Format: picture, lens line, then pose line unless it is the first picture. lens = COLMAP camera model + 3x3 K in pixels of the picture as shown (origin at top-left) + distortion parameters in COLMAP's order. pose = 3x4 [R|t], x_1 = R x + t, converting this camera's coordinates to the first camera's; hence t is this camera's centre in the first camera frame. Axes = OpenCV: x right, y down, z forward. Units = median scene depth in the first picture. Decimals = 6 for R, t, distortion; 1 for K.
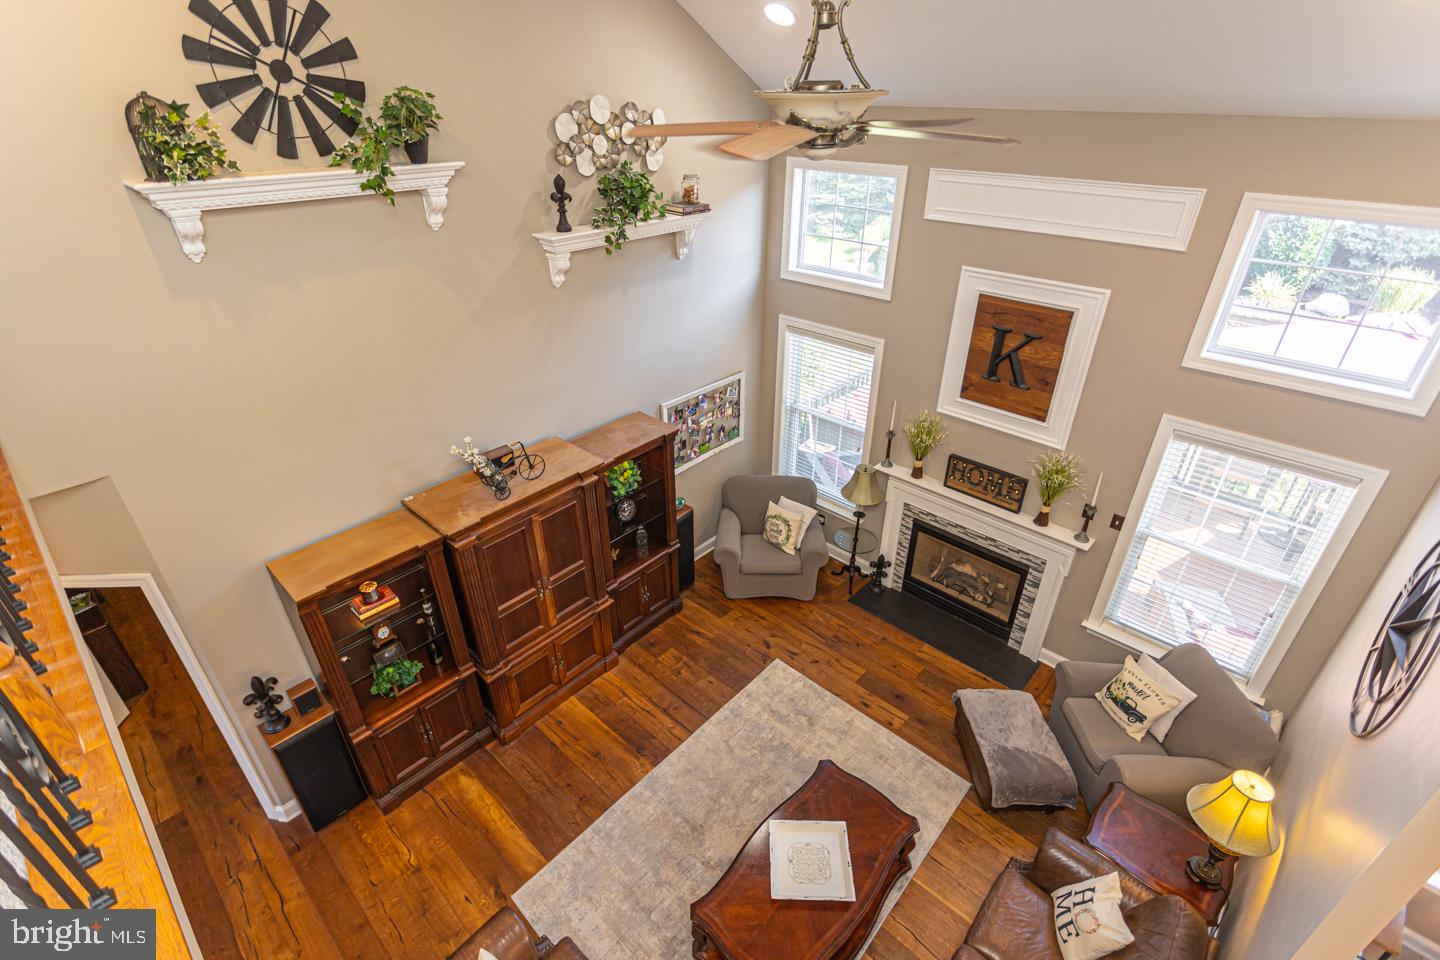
lens RADIAL K [[675.1, 0, 721.1], [0, 675.1, 479.1], [0, 0, 1]] dist [0.000253, 0.000811]
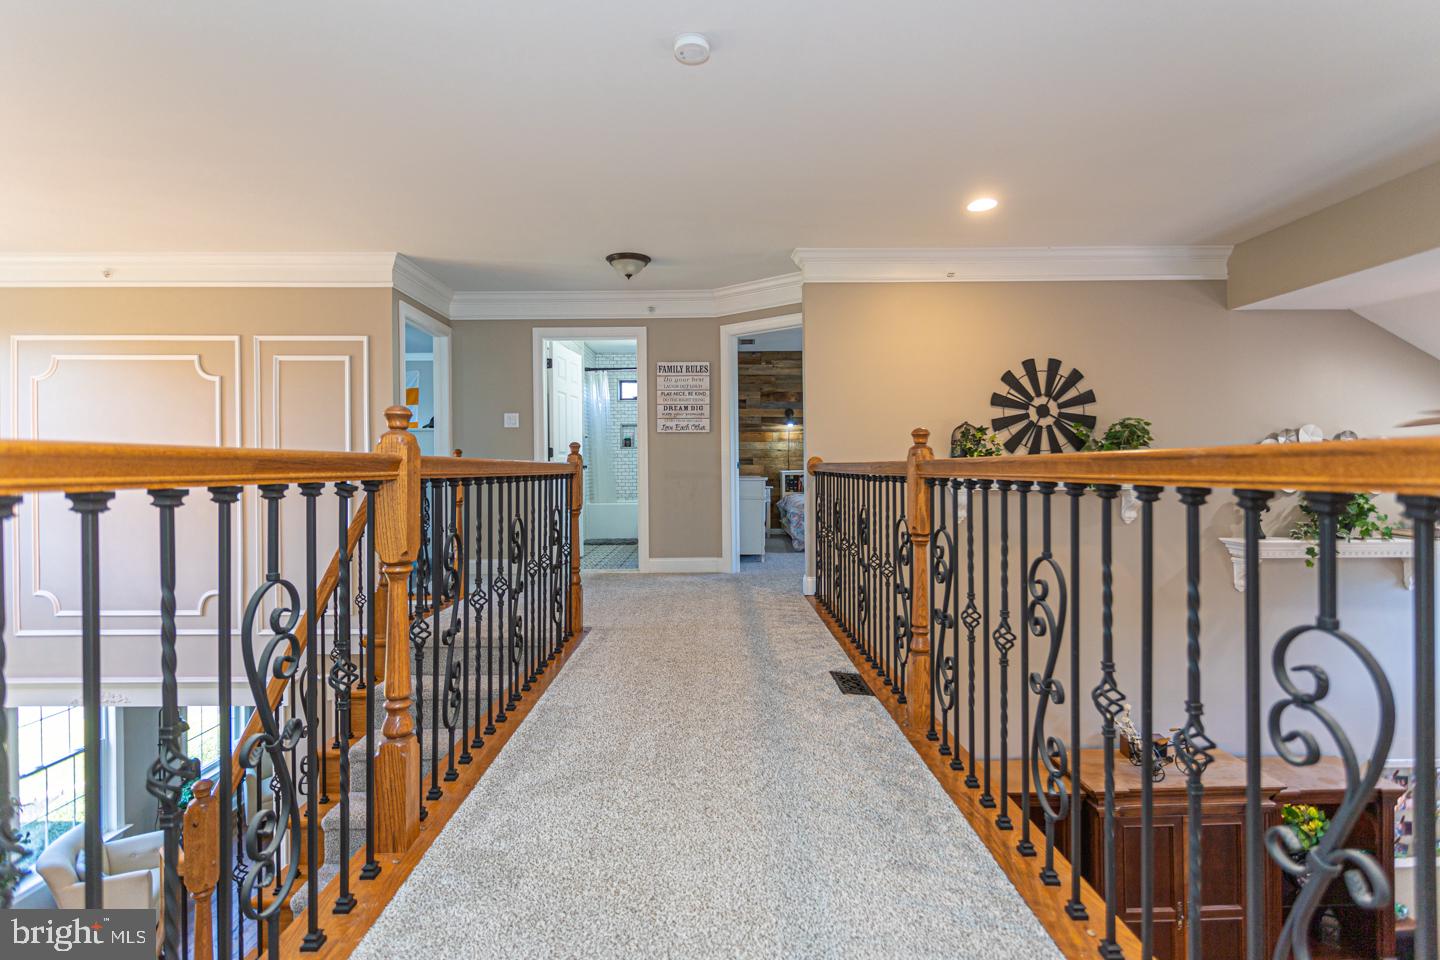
lens RADIAL K [[675.1, 0, 719.3], [0, 675.1, 474.2], [0, 0, 1]] dist [0.000253, 0.000811]
pose [[0.683543, -0.004620, -0.729896, -0.051513], [-0.361745, 0.866388, -0.344256, 0.263766], [0.633963, 0.499350, 0.590542, -0.238761]]
